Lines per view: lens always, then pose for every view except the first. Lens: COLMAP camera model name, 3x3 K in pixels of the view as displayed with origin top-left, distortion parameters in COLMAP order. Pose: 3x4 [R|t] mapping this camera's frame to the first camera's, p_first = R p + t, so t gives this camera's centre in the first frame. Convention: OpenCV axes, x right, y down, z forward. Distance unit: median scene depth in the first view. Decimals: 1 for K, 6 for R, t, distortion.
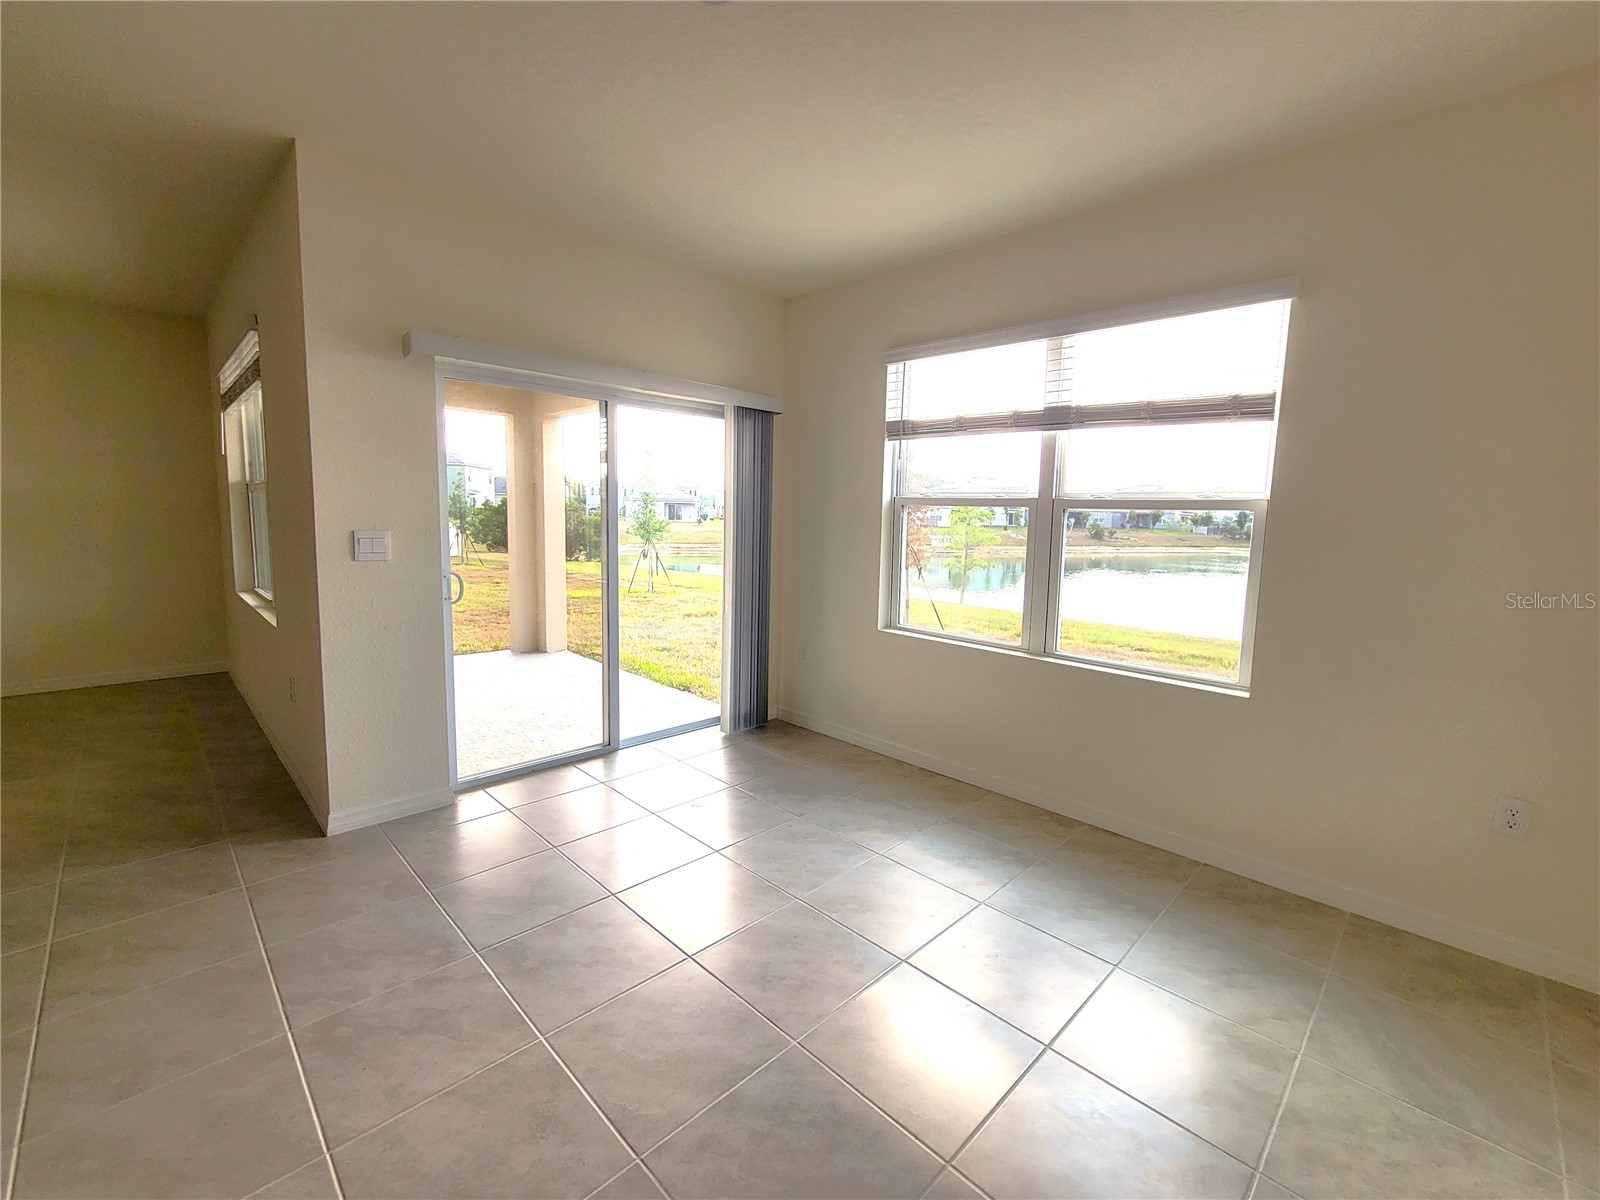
lens RADIAL K [[677.7, 0, 800.0], [0, 677.7, 600.0], [0, 0, 1]] dist [-0.001890, -0.000248]
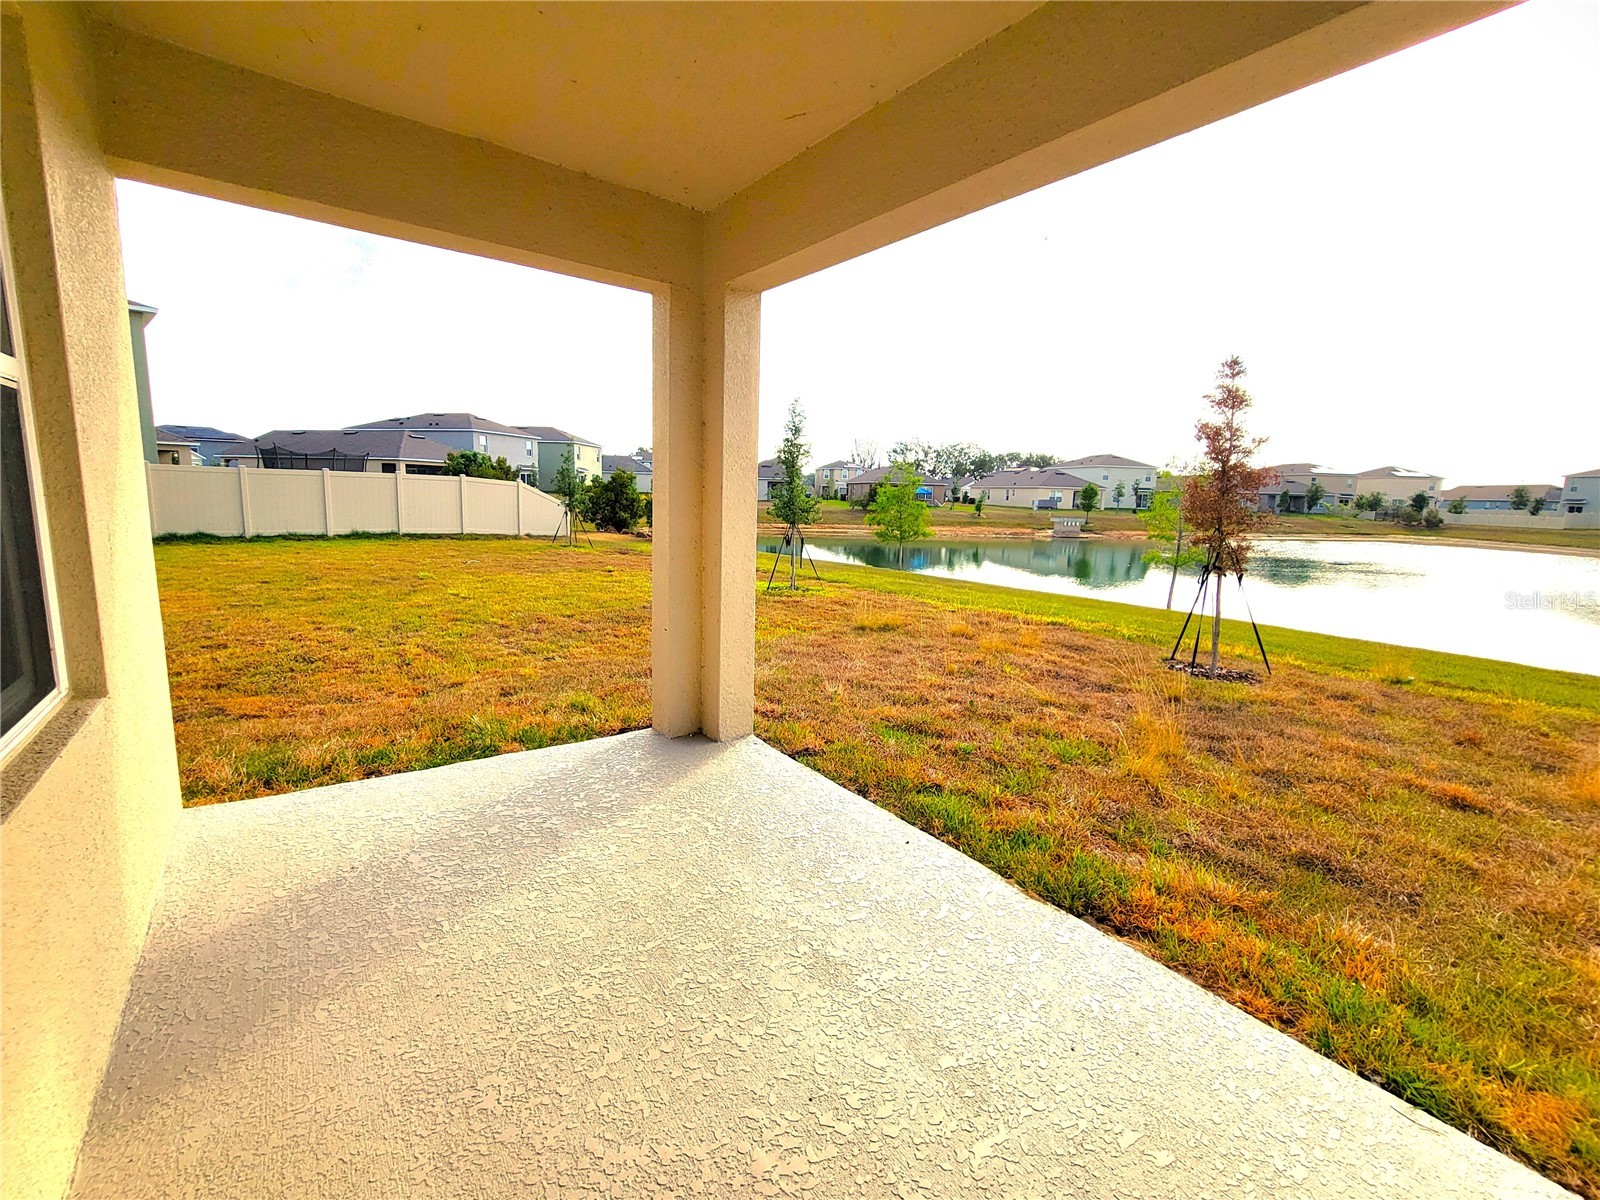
lens RADIAL K [[677.7, 0, 800.0], [0, 677.7, 600.0], [0, 0, 1]] dist [-0.001890, -0.000248]
pose [[0.990584, 0.027461, -0.134120, -0.050158], [-0.023573, 0.999257, 0.030492, -0.010933], [0.134858, -0.027043, 0.990496, 0.099673]]
